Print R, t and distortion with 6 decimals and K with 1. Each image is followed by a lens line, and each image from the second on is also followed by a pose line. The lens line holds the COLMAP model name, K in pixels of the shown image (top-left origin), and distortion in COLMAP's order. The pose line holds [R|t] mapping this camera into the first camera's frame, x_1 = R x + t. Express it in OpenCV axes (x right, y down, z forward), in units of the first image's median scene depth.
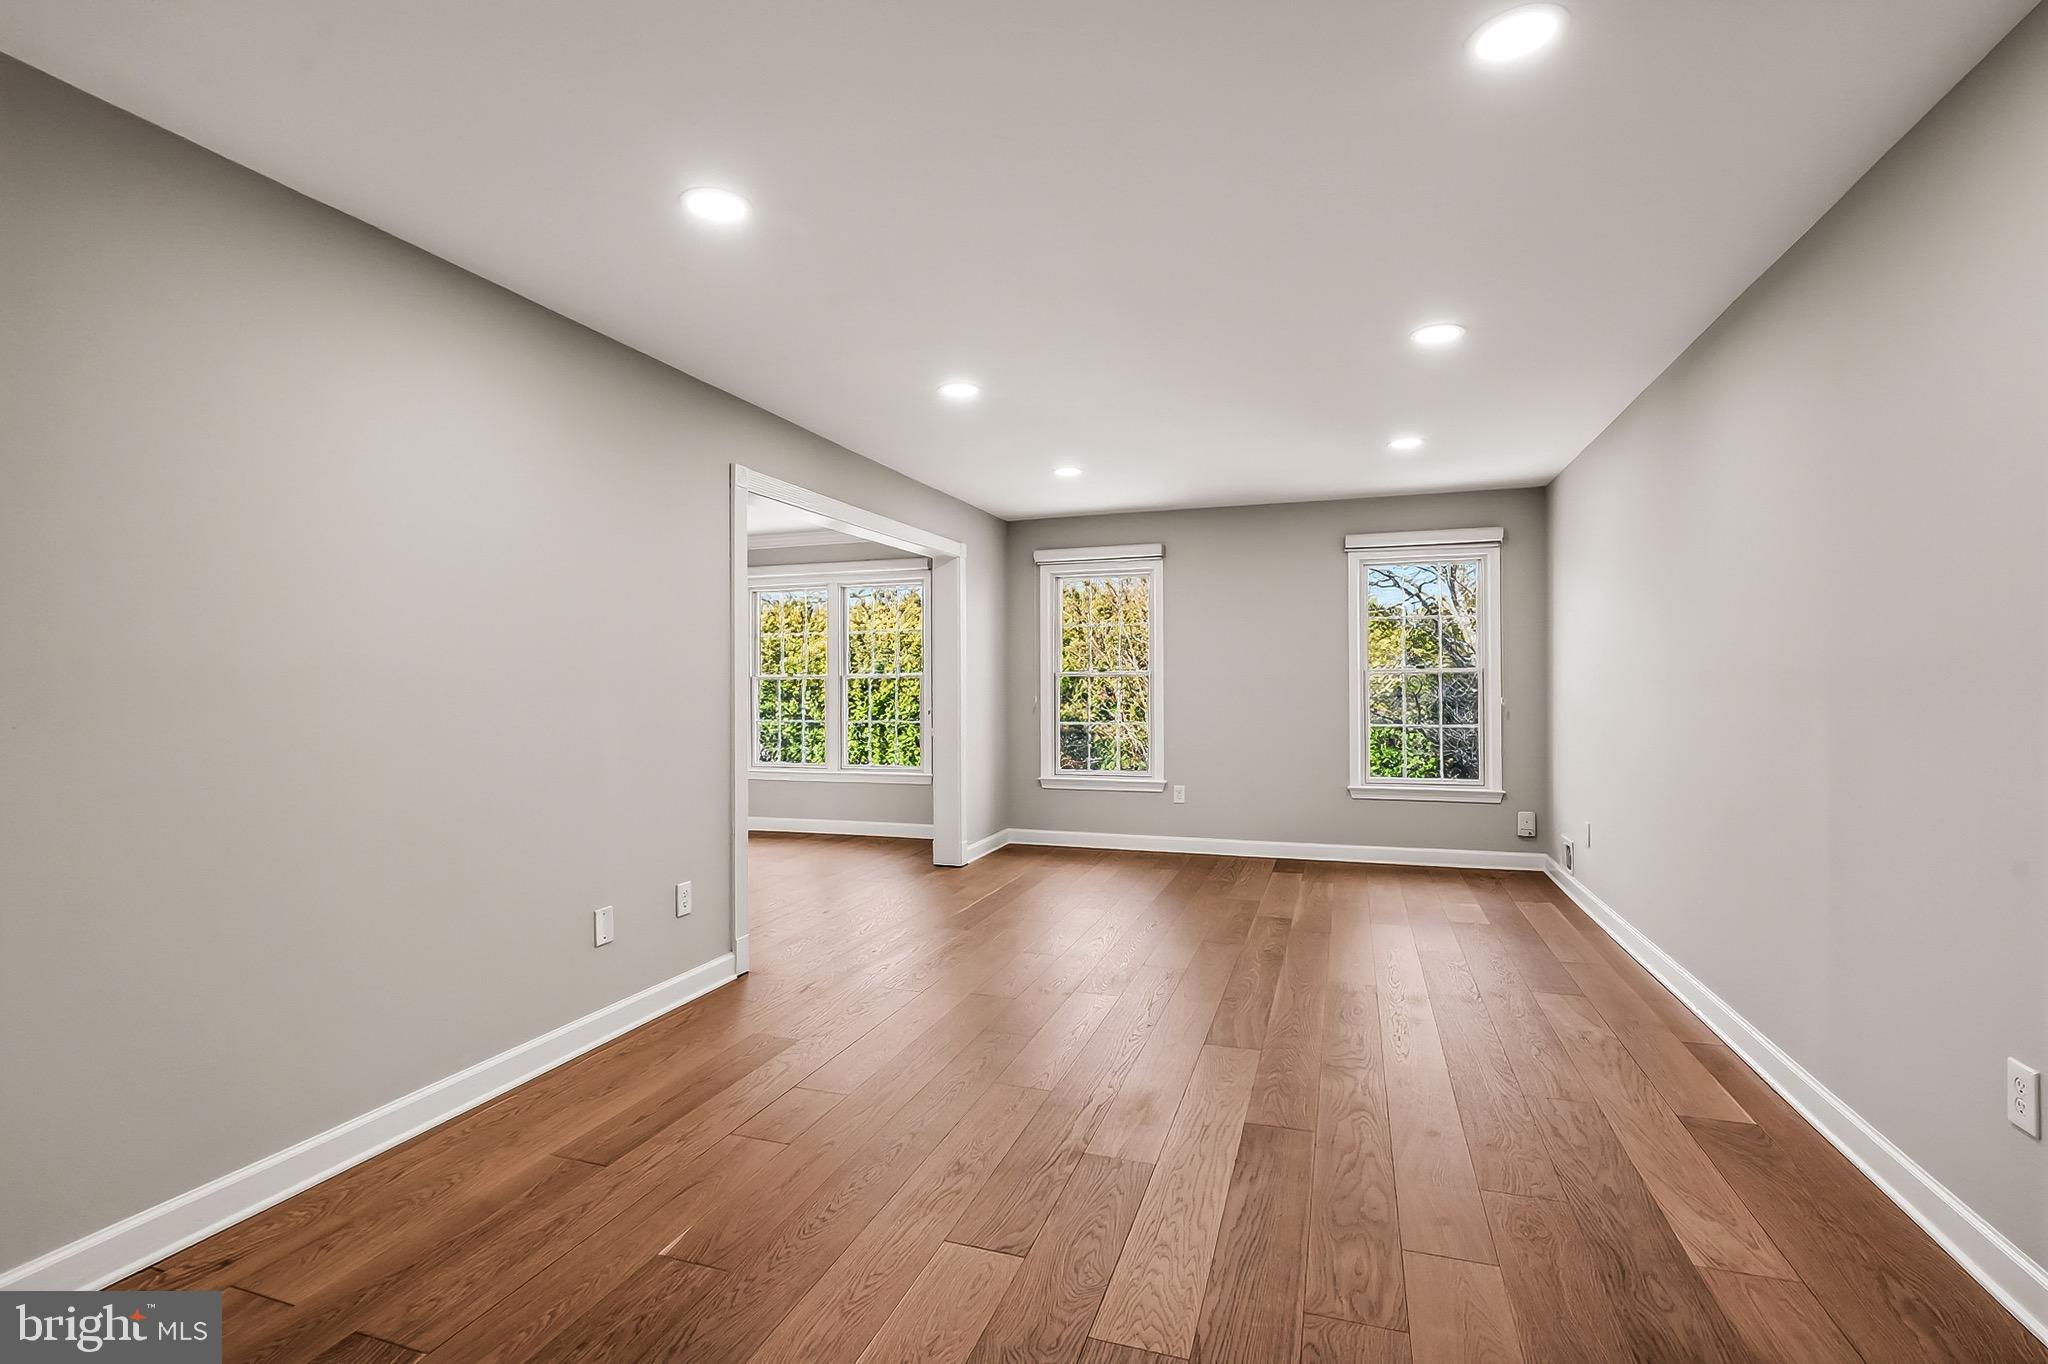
lens RADIAL K [[934.2, 0, 1028.7], [0, 934.2, 695.6], [0, 0, 1]] dist [-0.008234, 0.001435]
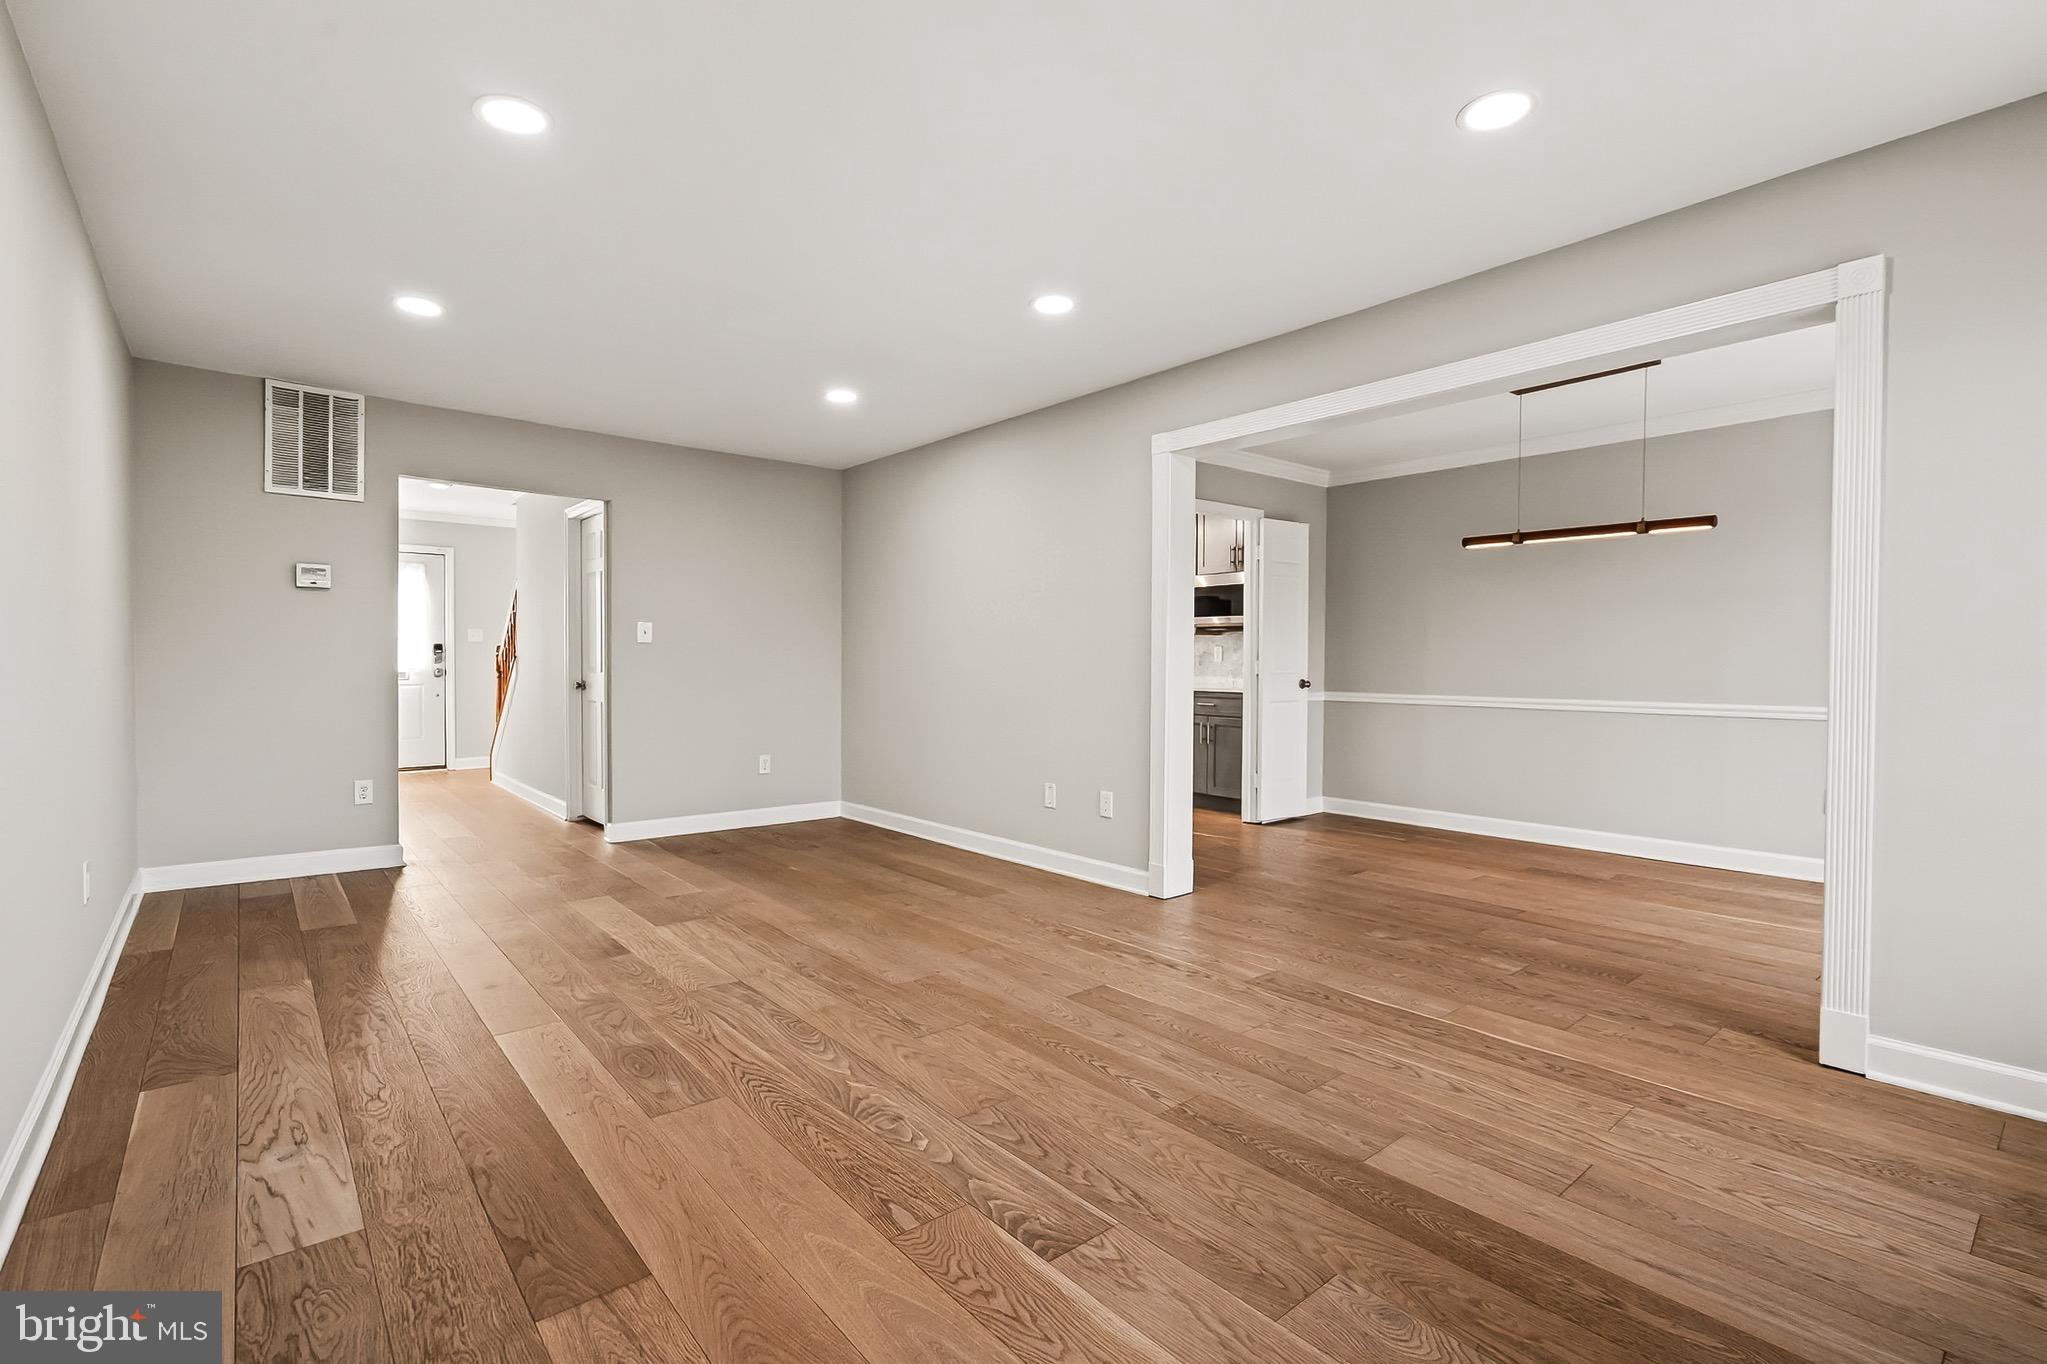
lens RADIAL K [[933.7, 0, 1020.9], [0, 933.7, 680.6], [0, 0, 1]] dist [-0.008234, 0.001435]
pose [[-0.518816, 0.020777, -0.854634, 0.956752], [-0.006854, 0.999571, 0.028462, 0.016926], [0.854859, 0.020624, -0.518451, 1.914093]]
